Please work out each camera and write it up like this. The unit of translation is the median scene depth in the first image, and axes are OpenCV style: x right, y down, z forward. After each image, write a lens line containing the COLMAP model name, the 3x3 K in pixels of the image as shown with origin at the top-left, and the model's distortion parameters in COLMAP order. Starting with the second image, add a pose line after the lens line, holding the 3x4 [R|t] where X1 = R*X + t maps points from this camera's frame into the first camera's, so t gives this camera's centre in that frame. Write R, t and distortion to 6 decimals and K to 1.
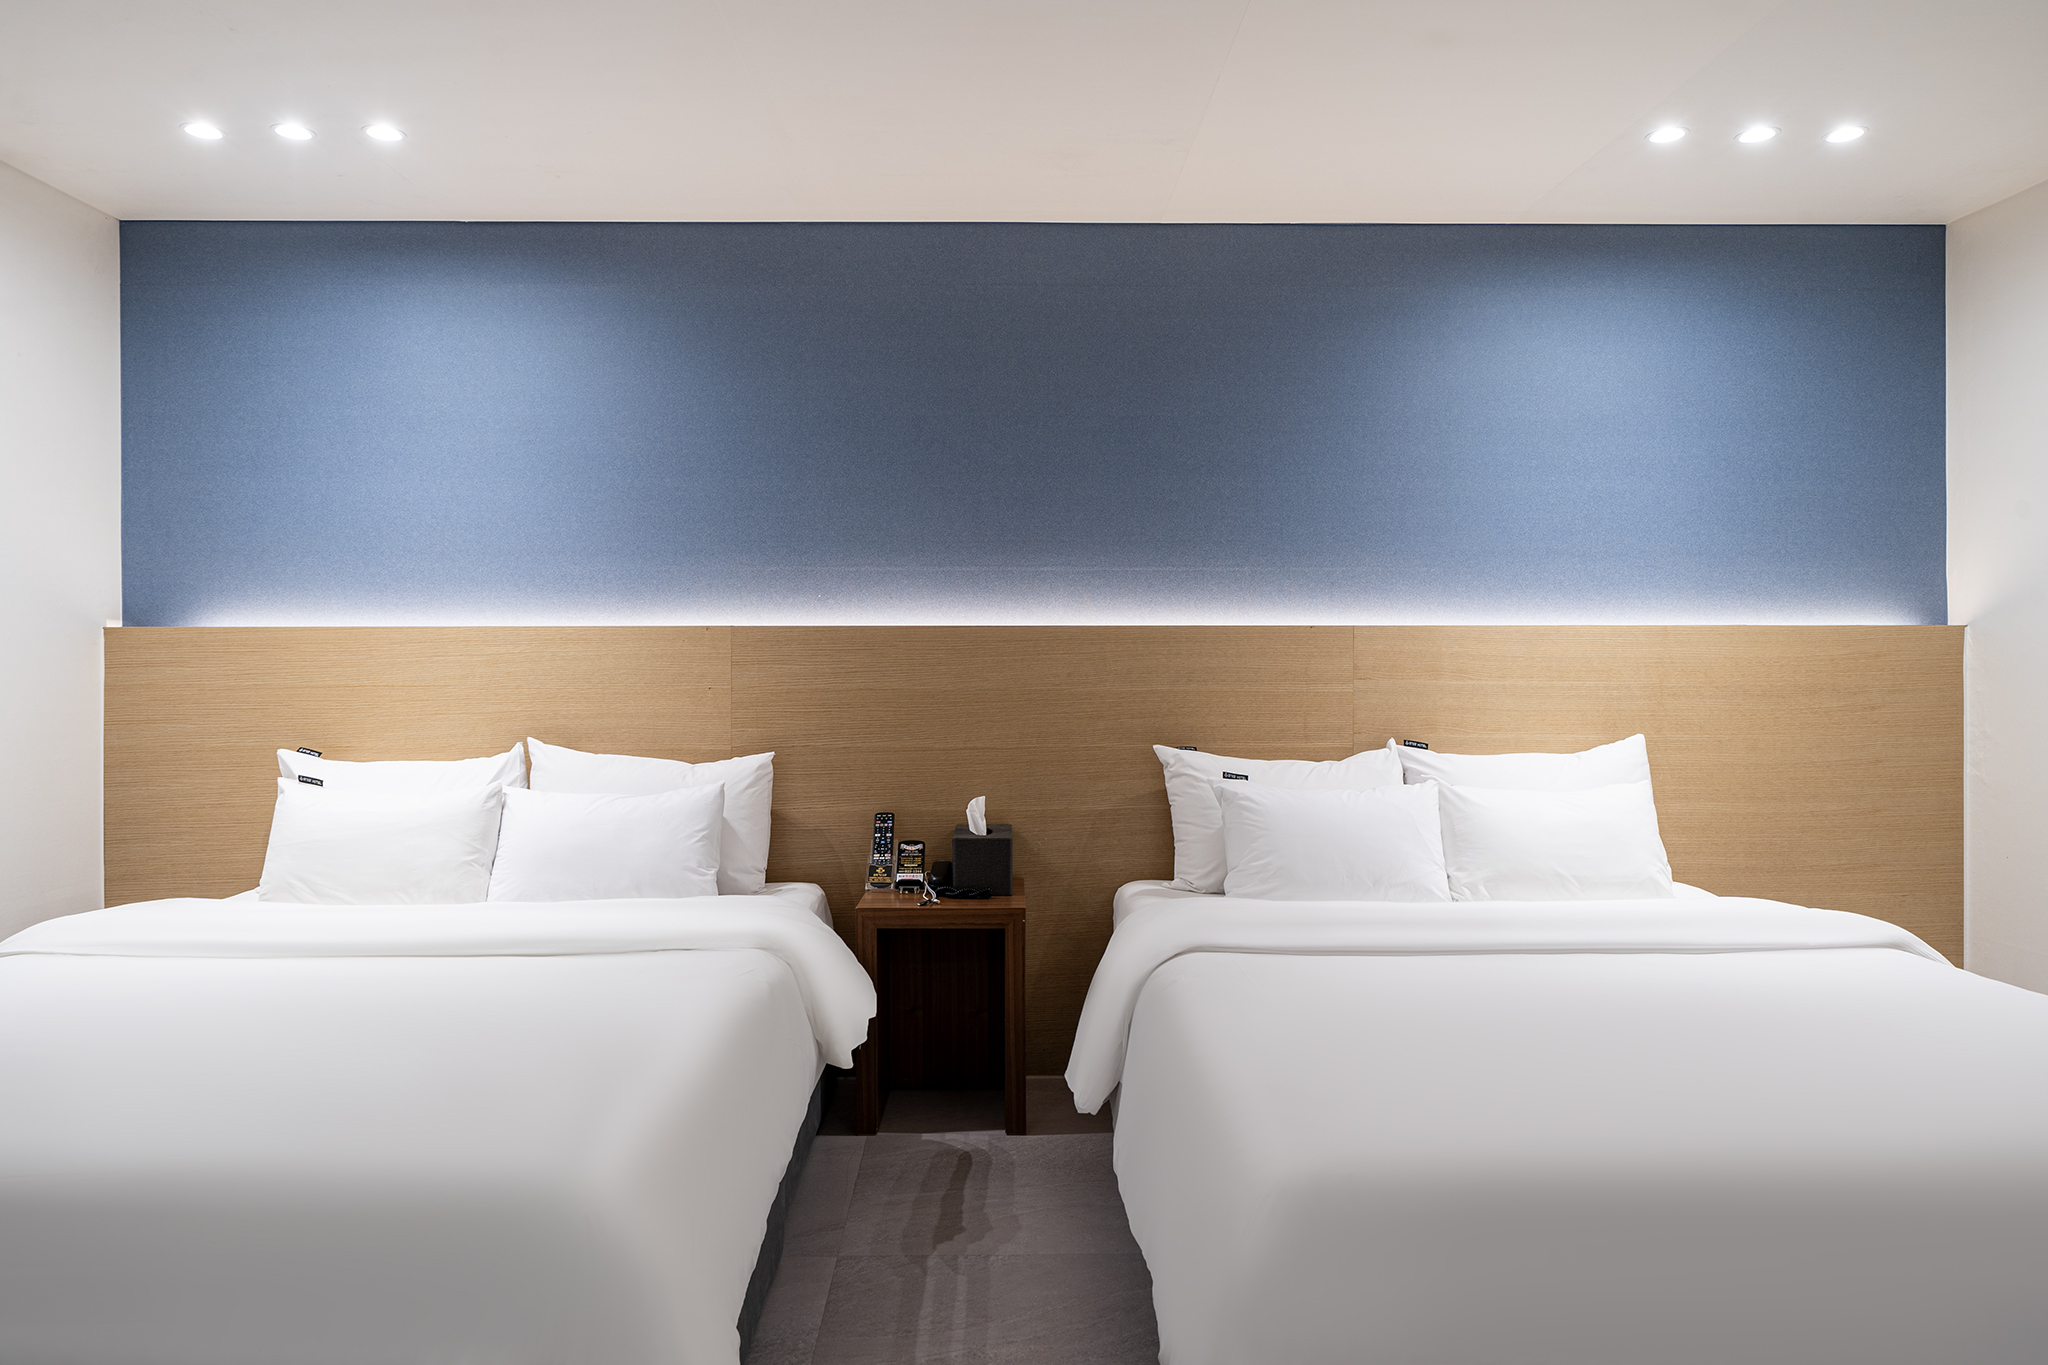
lens RADIAL K [[1266.1, 0, 1022.0], [0, 1266.1, 669.5], [0, 0, 1]] dist [-0.001259, -0.000289]
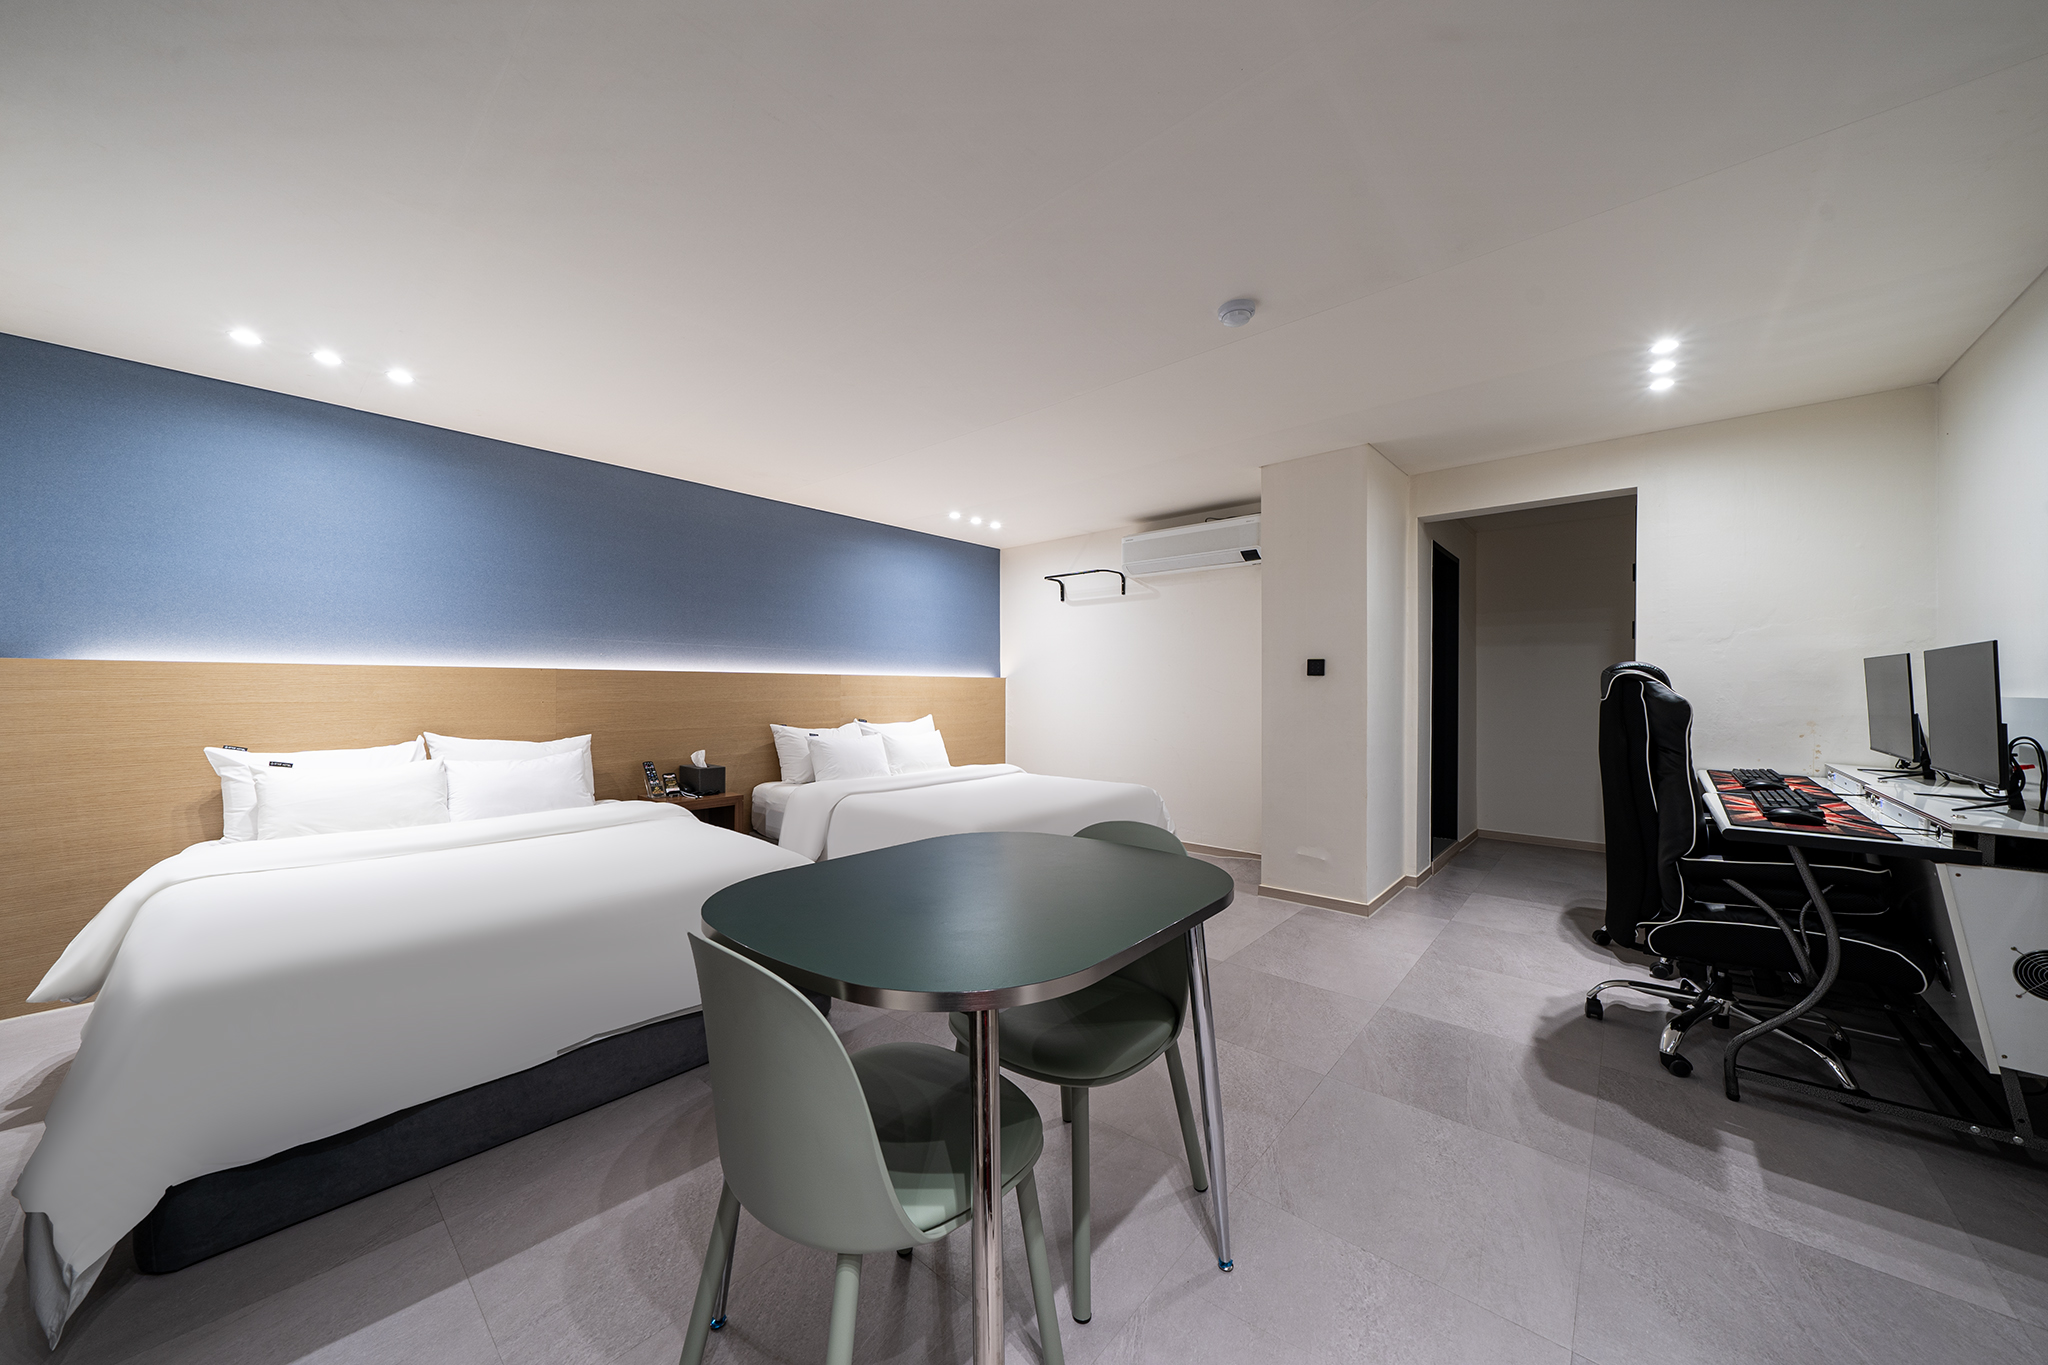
lens RADIAL K [[706.1, 0, 1020.4], [0, 706.1, 690.9], [0, 0, 1]] dist [-0.000002, -0.000146]
pose [[0.671480, 0.000666, 0.741023, -0.545319], [0.002255, 0.999993, -0.002941, 0.003354], [-0.741019, 0.003646, 0.671474, -0.216335]]
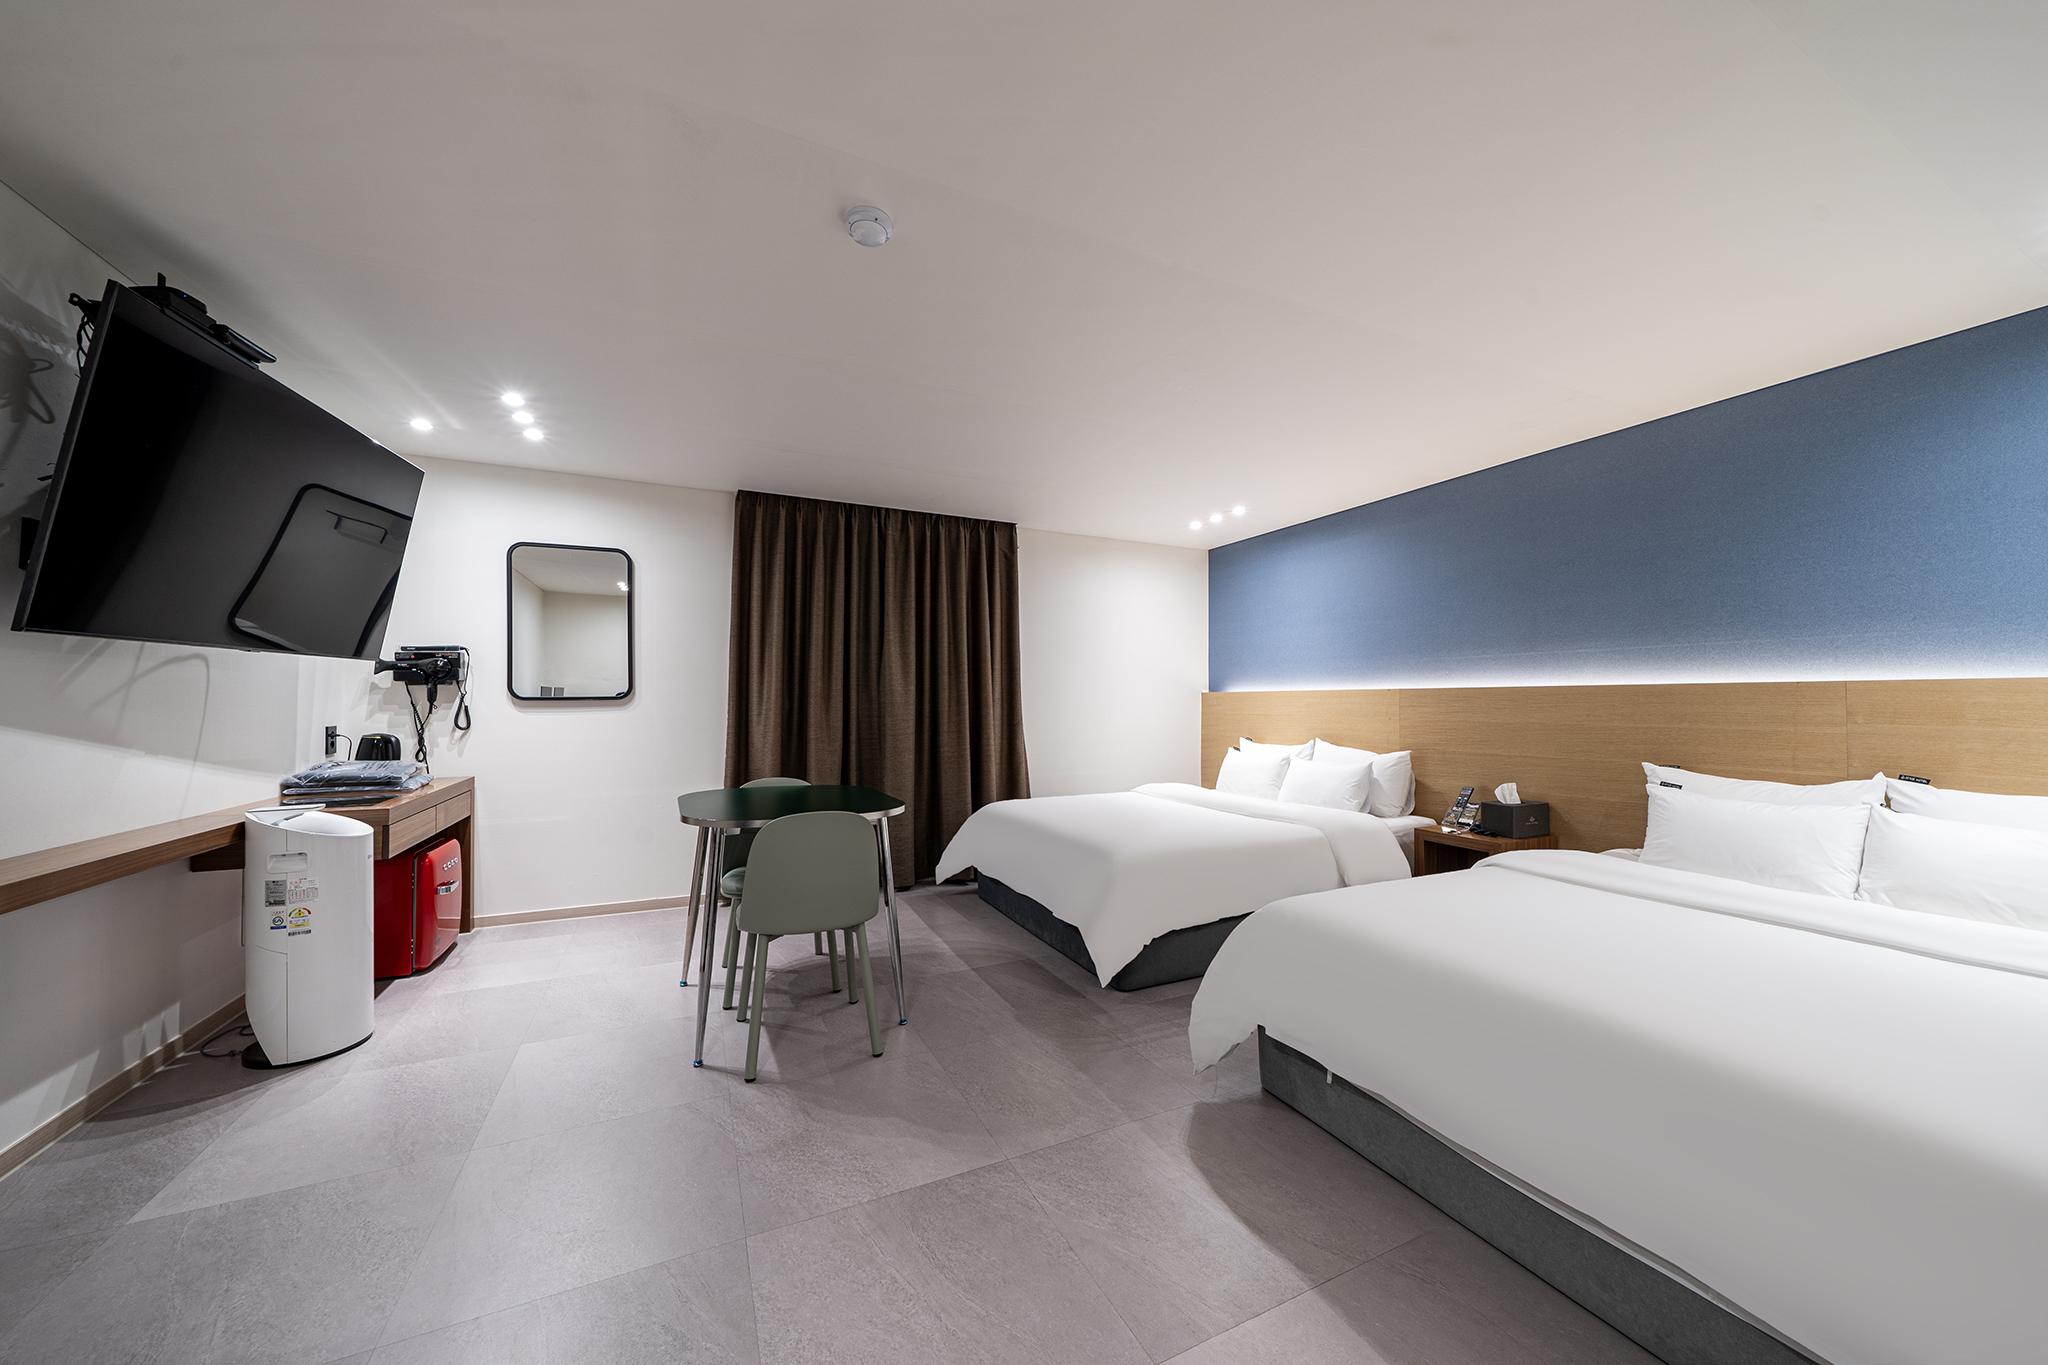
lens RADIAL K [[707.1, 0, 1029.4], [0, 707.1, 697.9], [0, 0, 1]] dist [-0.011270, -0.000062]
pose [[0.422455, -0.003219, -0.906378, 0.557023], [-0.011104, 0.999900, -0.008727, -0.002556], [0.906316, 0.013751, 0.422377, -0.031338]]
